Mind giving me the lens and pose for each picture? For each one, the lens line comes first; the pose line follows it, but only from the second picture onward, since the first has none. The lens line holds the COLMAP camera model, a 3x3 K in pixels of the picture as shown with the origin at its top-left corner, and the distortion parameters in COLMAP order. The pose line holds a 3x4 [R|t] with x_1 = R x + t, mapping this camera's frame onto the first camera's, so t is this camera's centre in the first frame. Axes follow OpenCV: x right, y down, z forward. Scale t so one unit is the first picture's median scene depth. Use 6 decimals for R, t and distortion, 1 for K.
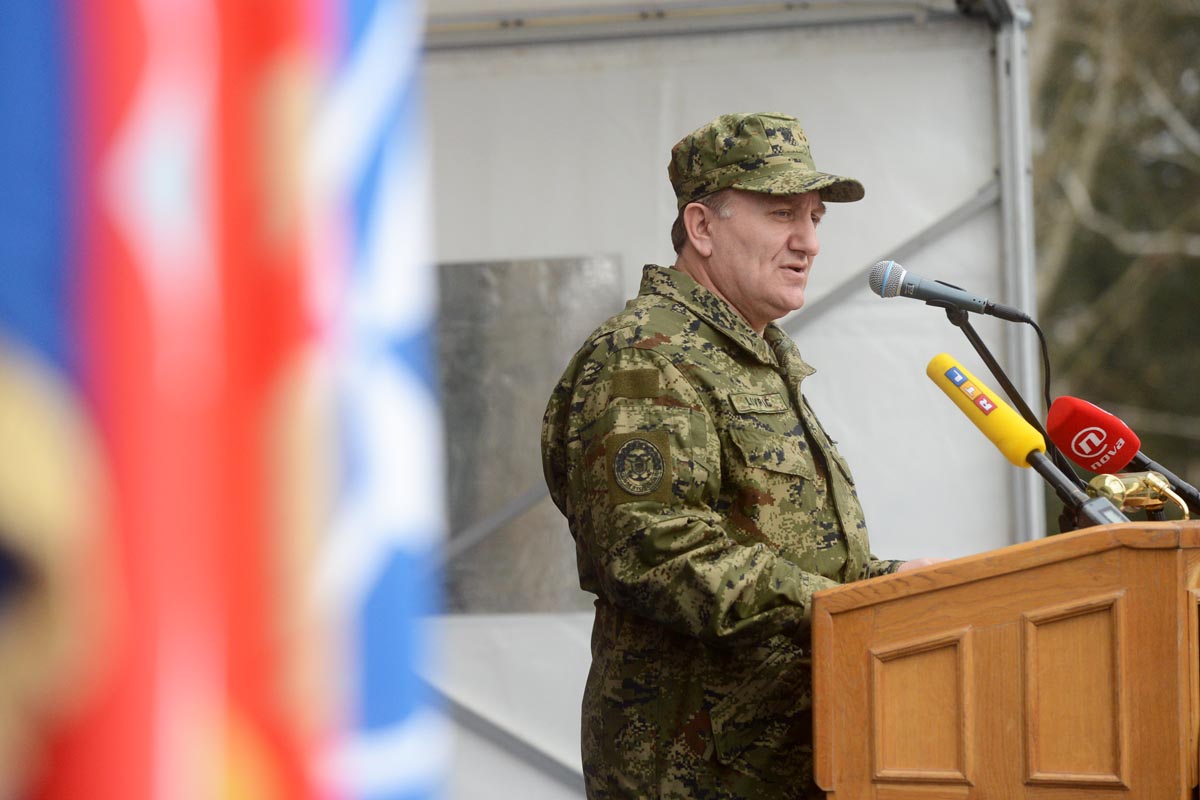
lens RADIAL K [[5388.8, 0, 599.8], [0, 5388.8, 400.3], [0, 0, 1]] dist [0.230947, 0.000000]
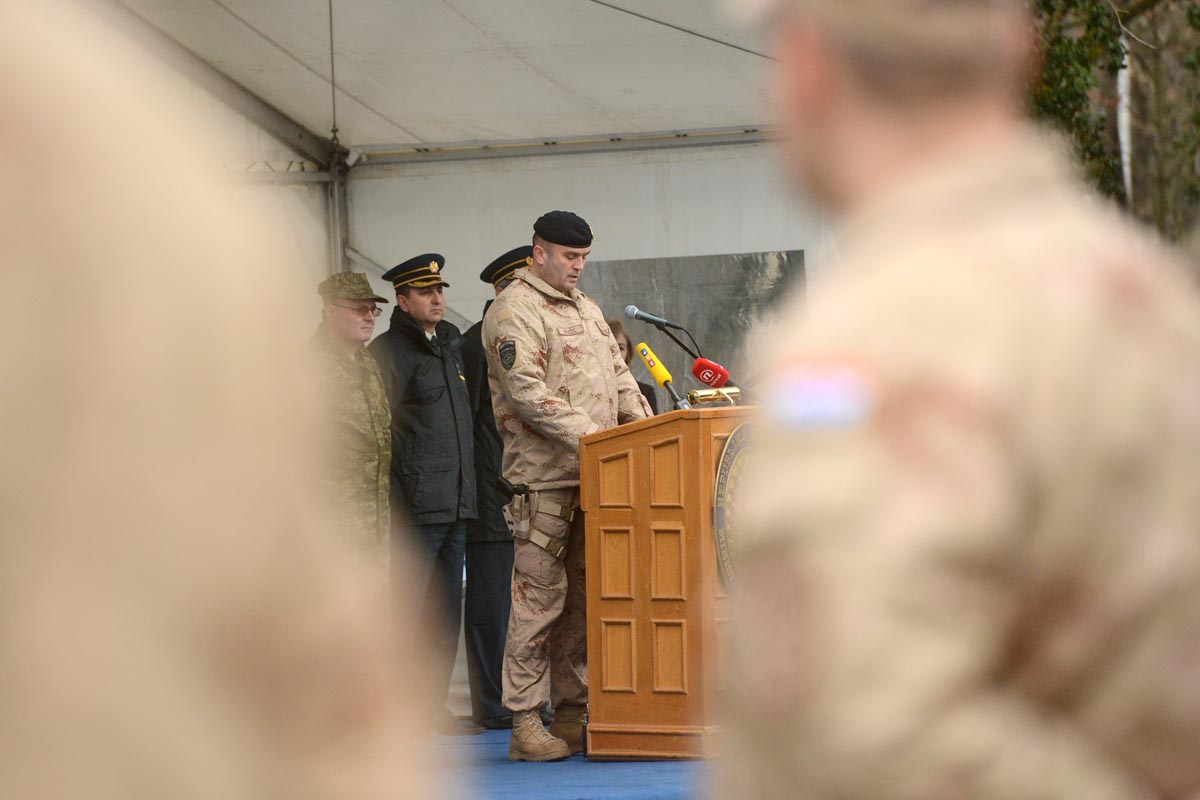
lens RADIAL K [[6909.6, 0, 600.0], [0, 6909.6, 400.0], [0, 0, 1]] dist [-0.586917, 0.000000]
pose [[0.979958, -0.014576, -0.198669, 0.728314], [0.021405, 0.999250, 0.032269, -0.092037], [0.198050, -0.035875, 0.979535, -2.332463]]
